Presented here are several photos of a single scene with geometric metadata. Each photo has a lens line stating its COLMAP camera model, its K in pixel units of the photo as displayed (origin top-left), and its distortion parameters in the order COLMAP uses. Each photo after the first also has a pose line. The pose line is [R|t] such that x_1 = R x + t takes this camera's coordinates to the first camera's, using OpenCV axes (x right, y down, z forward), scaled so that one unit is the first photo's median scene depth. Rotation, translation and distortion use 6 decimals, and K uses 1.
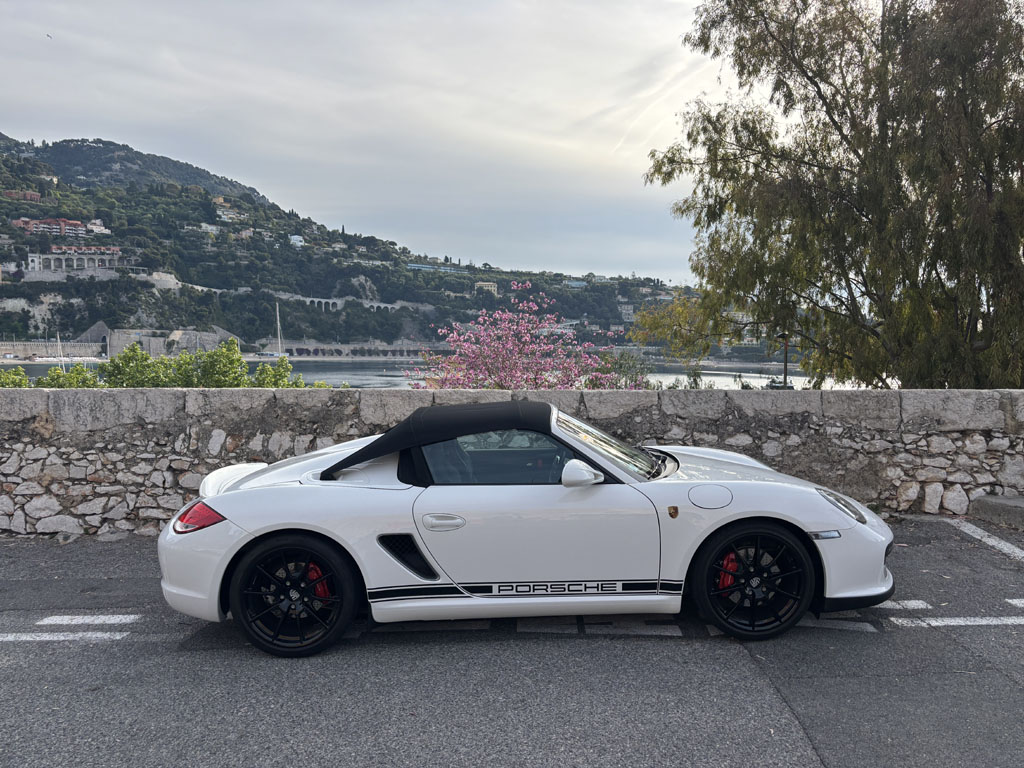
lens RADIAL K [[774.2, 0, 512.0], [0, 774.2, 384.0], [0, 0, 1]] dist [0.049066, -0.035188]
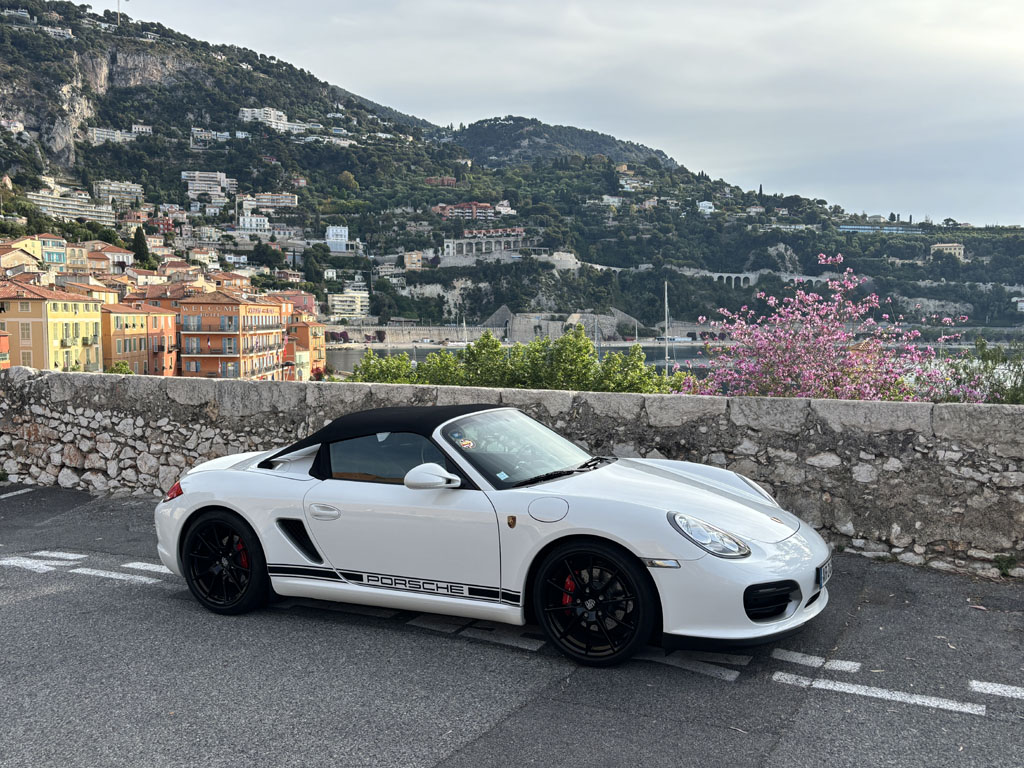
lens RADIAL K [[900.5, 0, 513.0], [0, 900.5, 404.1], [0, 0, 1]] dist [0.093230, -0.123431]
pose [[0.886421, 0.035174, -0.461541, 0.441664], [-0.019367, 0.999054, 0.038944, -0.018769], [0.462474, -0.025582, 0.886264, -0.009238]]
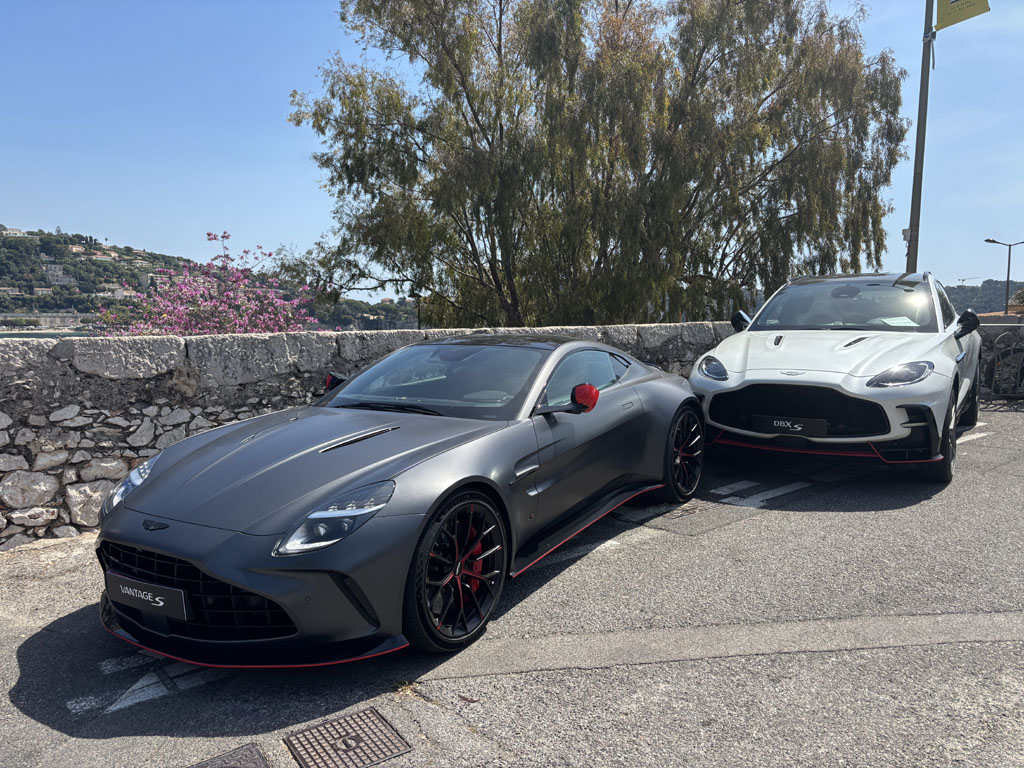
lens RADIAL K [[774.2, 0, 512.0], [0, 774.2, 384.0], [0, 0, 1]] dist [0.049066, -0.035188]
pose [[0.775606, -0.066632, 0.627691, -0.836431], [0.039903, 0.997600, 0.056593, 0.023659], [-0.629955, -0.018847, 0.776403, 0.168988]]
